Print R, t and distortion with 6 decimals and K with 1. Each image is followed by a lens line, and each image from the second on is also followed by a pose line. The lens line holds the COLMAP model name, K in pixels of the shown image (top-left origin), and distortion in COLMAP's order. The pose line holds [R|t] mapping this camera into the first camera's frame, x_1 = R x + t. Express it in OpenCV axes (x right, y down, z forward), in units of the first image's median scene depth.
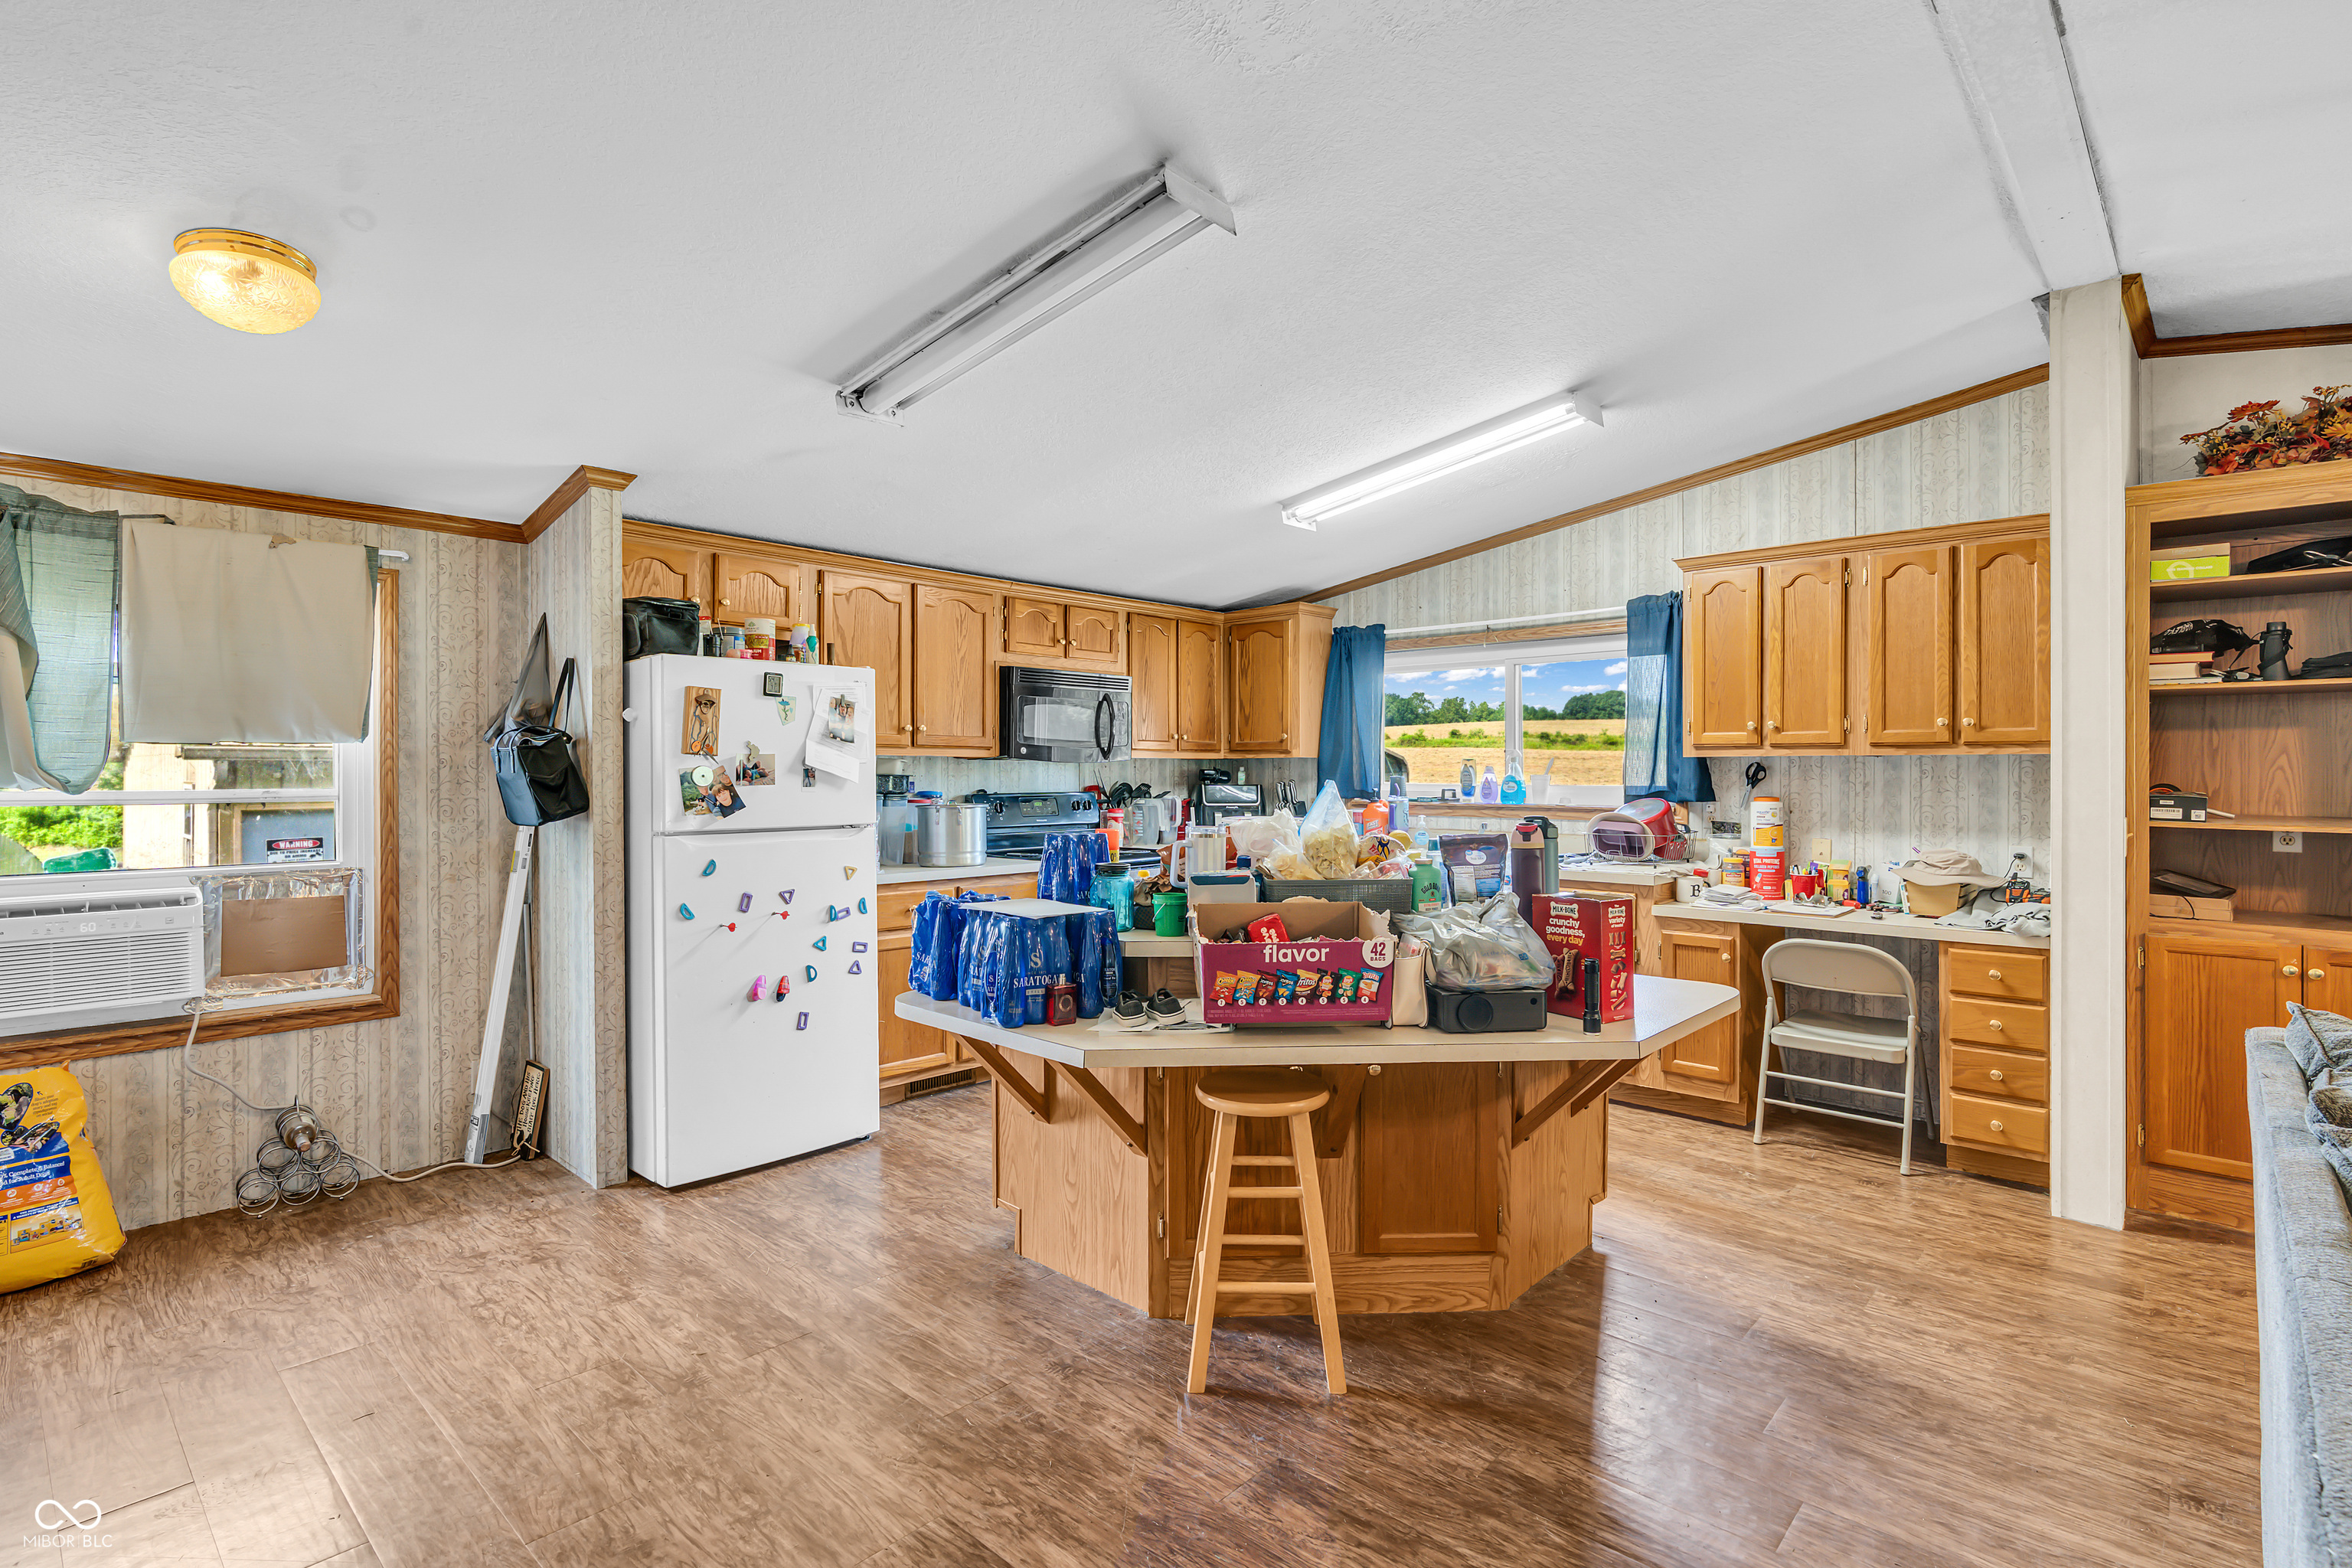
lens RADIAL K [[1137.0, 0, 1174.7], [0, 1137.0, 773.9], [0, 0, 1]] dist [-0.000113, 0.000818]
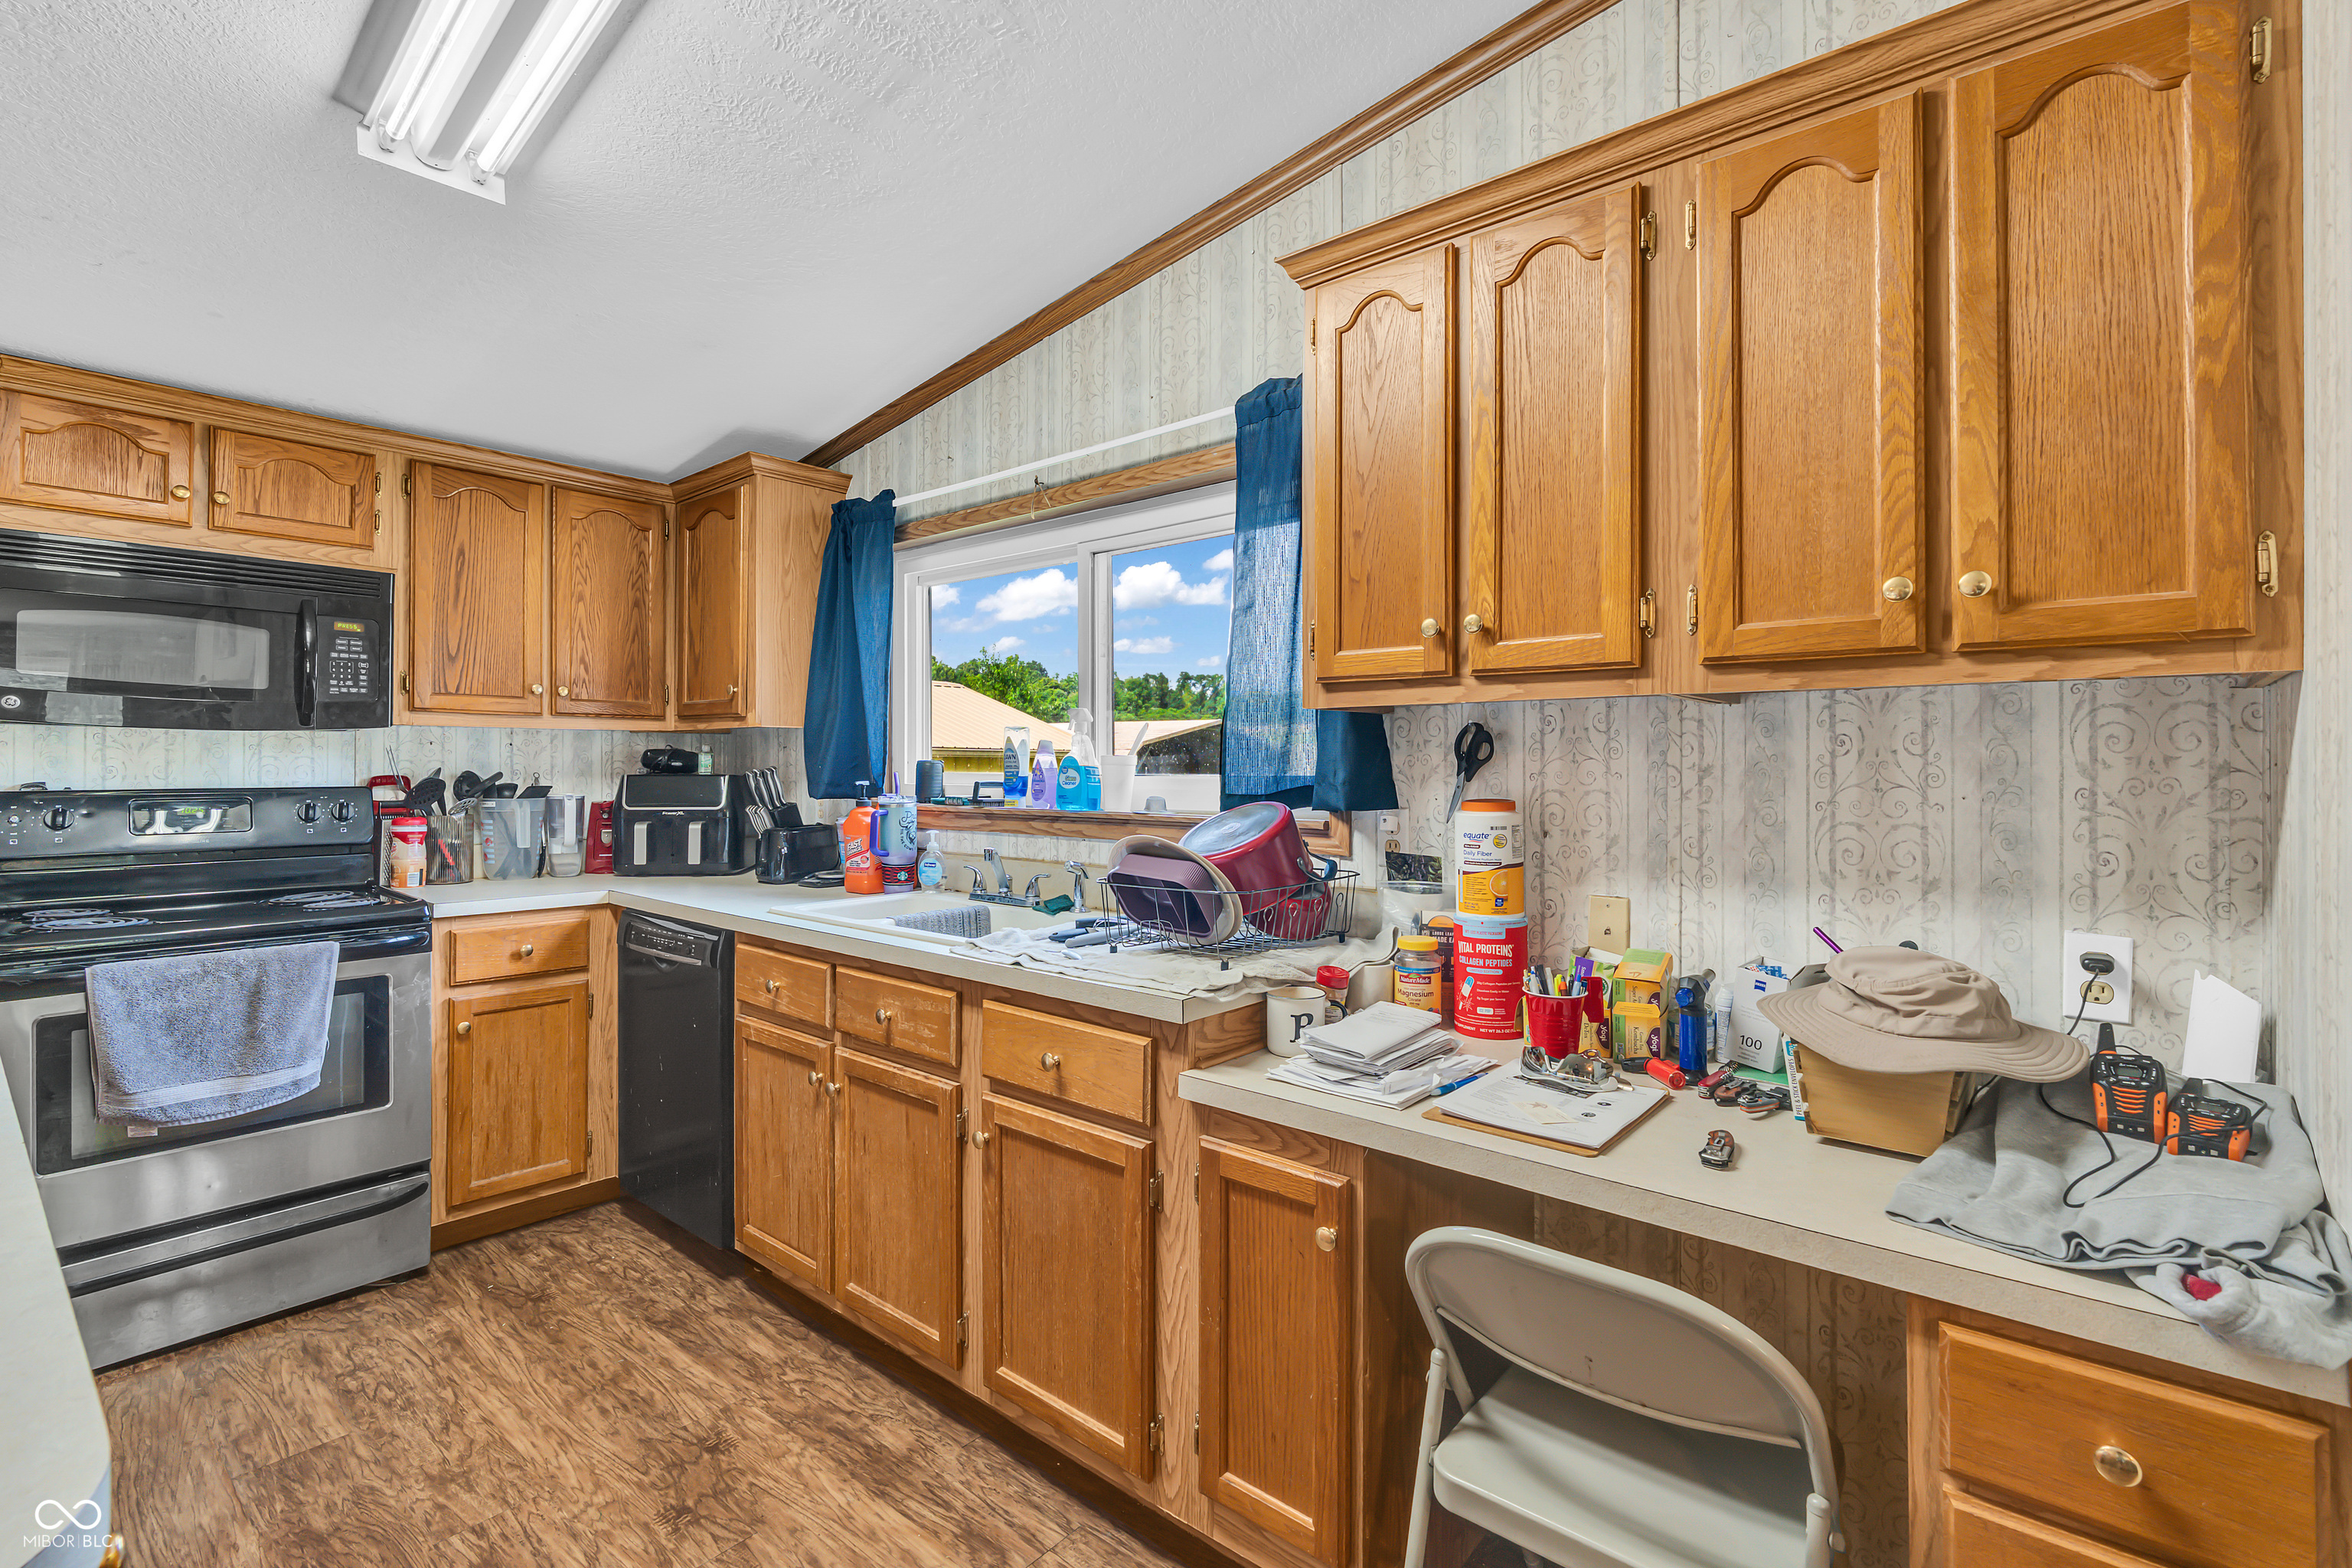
lens RADIAL K [[1068.2, 0, 1174.7], [0, 1068.2, 758.5], [0, 0, 1]] dist [-0.003545, 0.000859]
pose [[0.998922, 0.001065, 0.046416, 0.404332], [-0.000613, 0.999952, -0.009759, 0.008743], [-0.046424, 0.009720, 0.998875, 0.630911]]
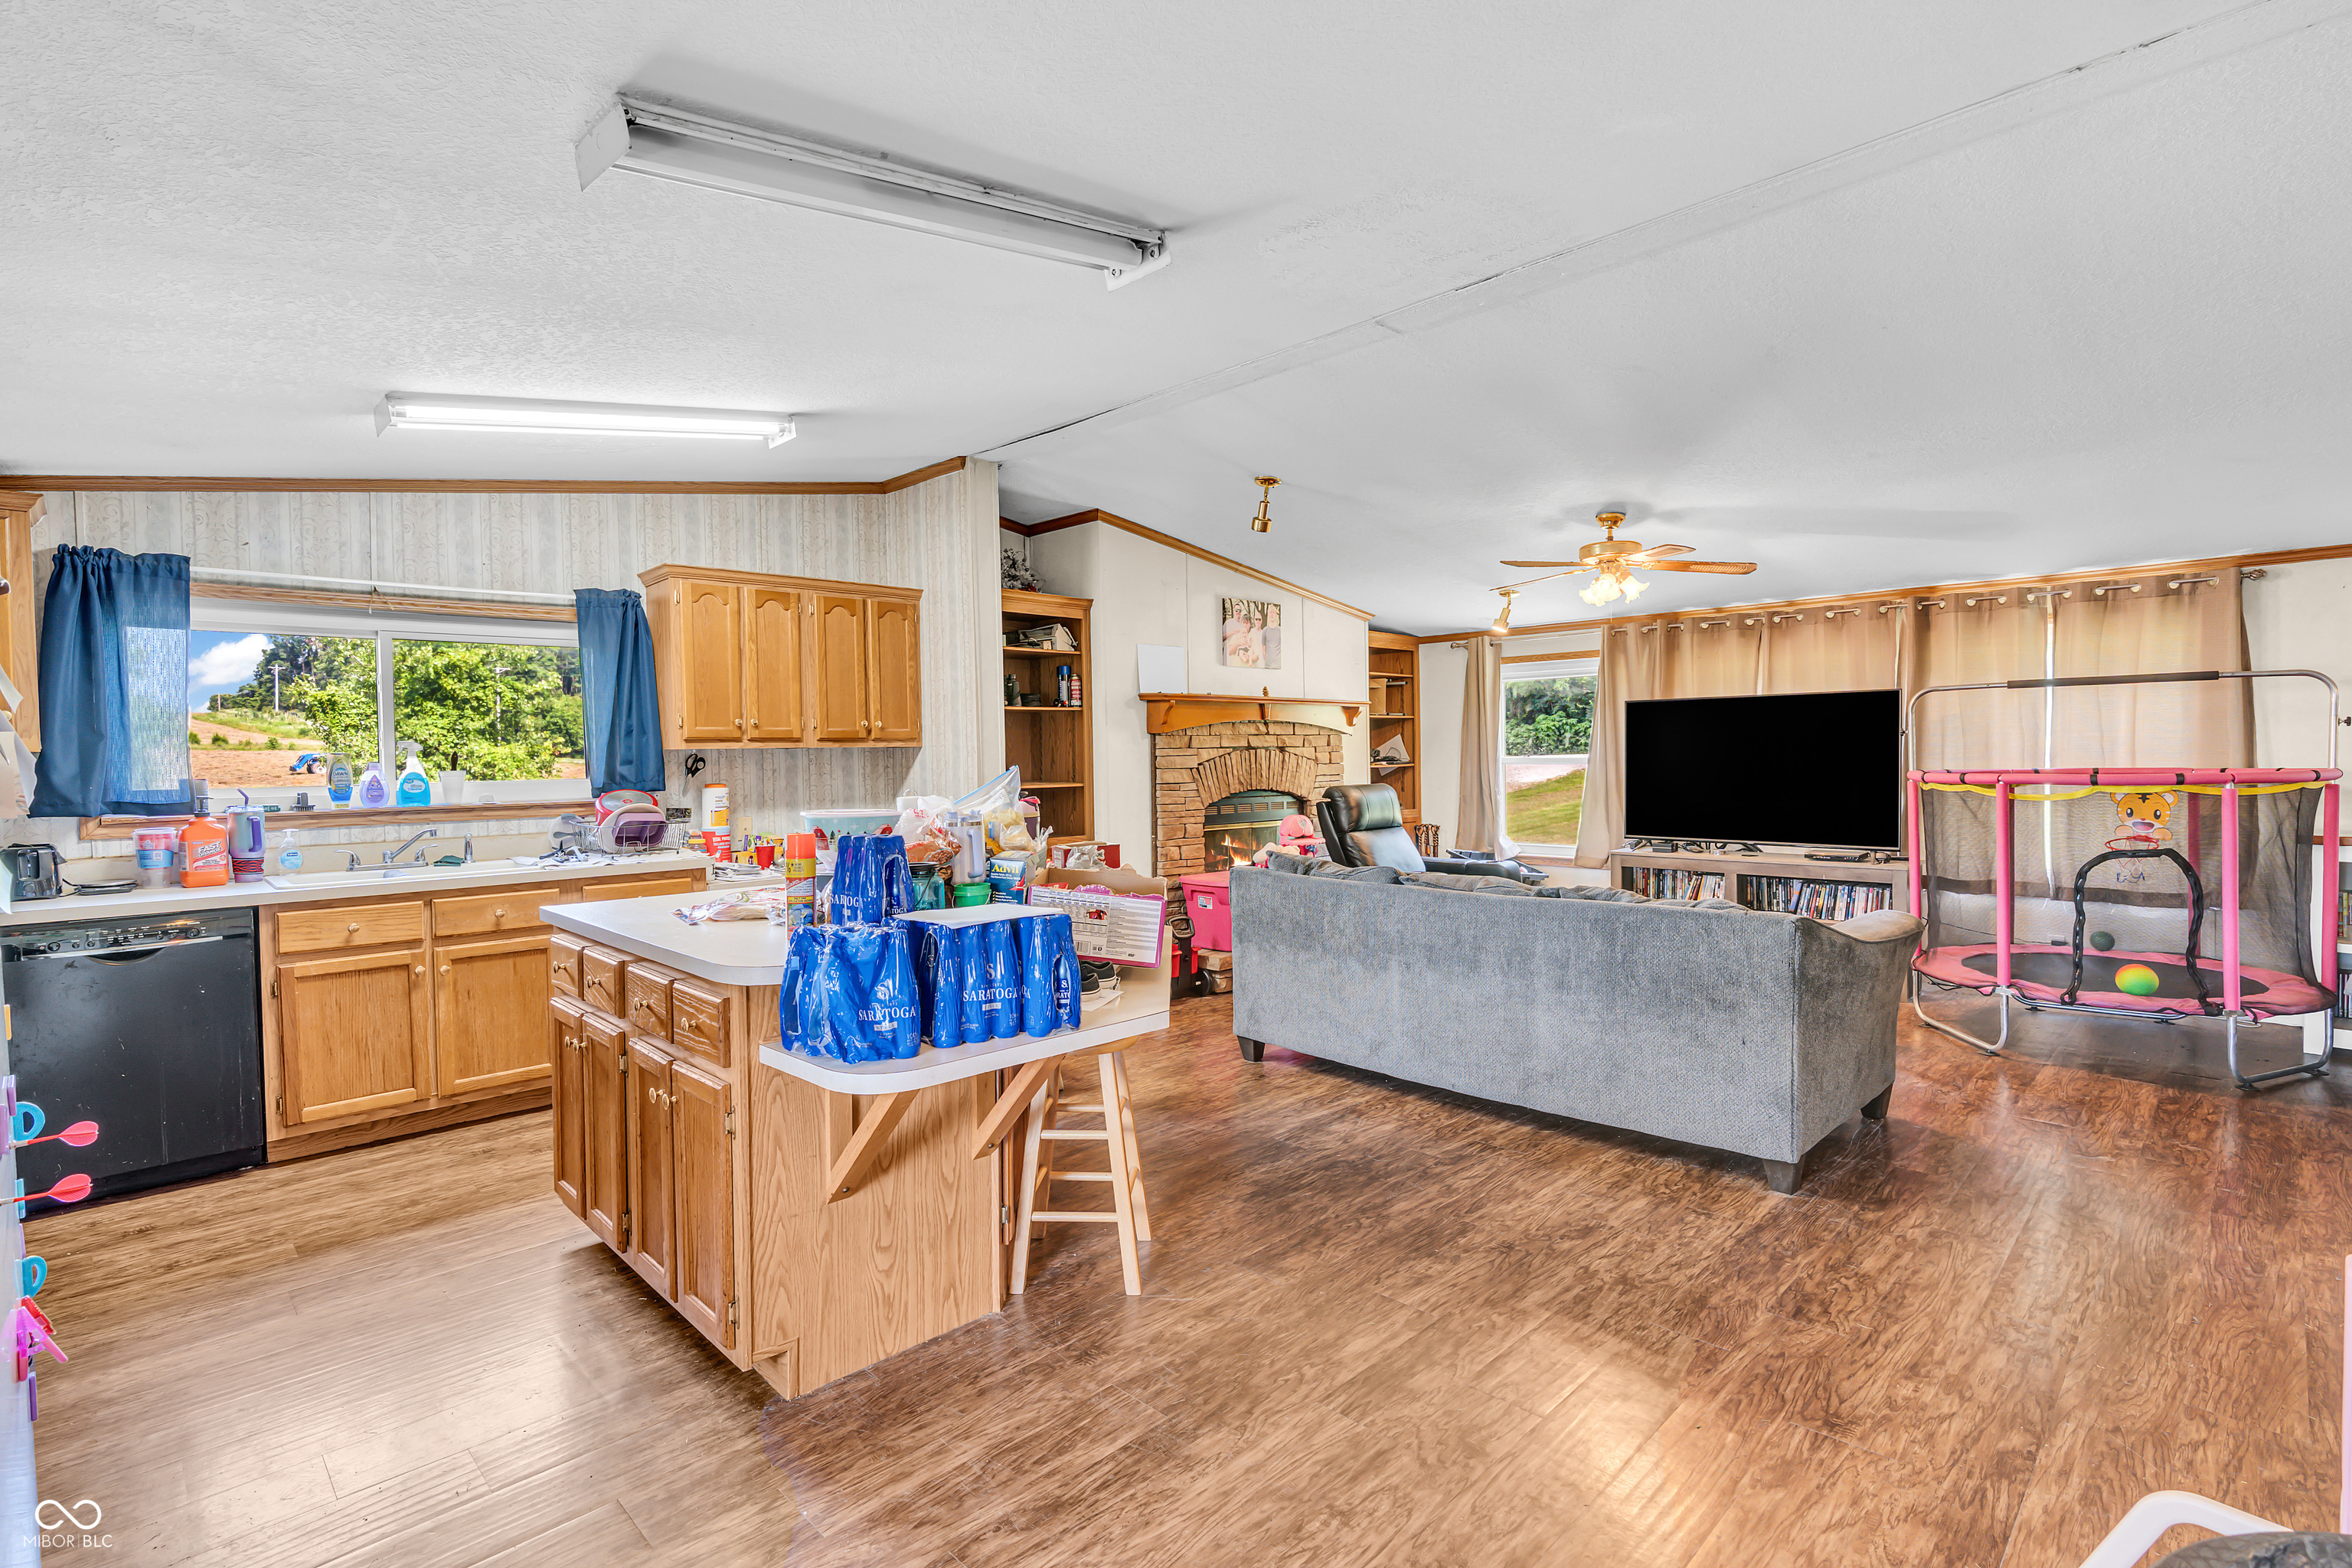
lens RADIAL K [[1108.5, 0, 1180.0], [0, 1108.5, 780.0], [0, 0, 1]] dist [-0.011619, 0.005590]
pose [[0.041000, -0.026700, 0.998802, -0.618976], [0.020225, 0.999460, 0.025887, -0.003368], [-0.998954, 0.019139, 0.041518, 0.512069]]
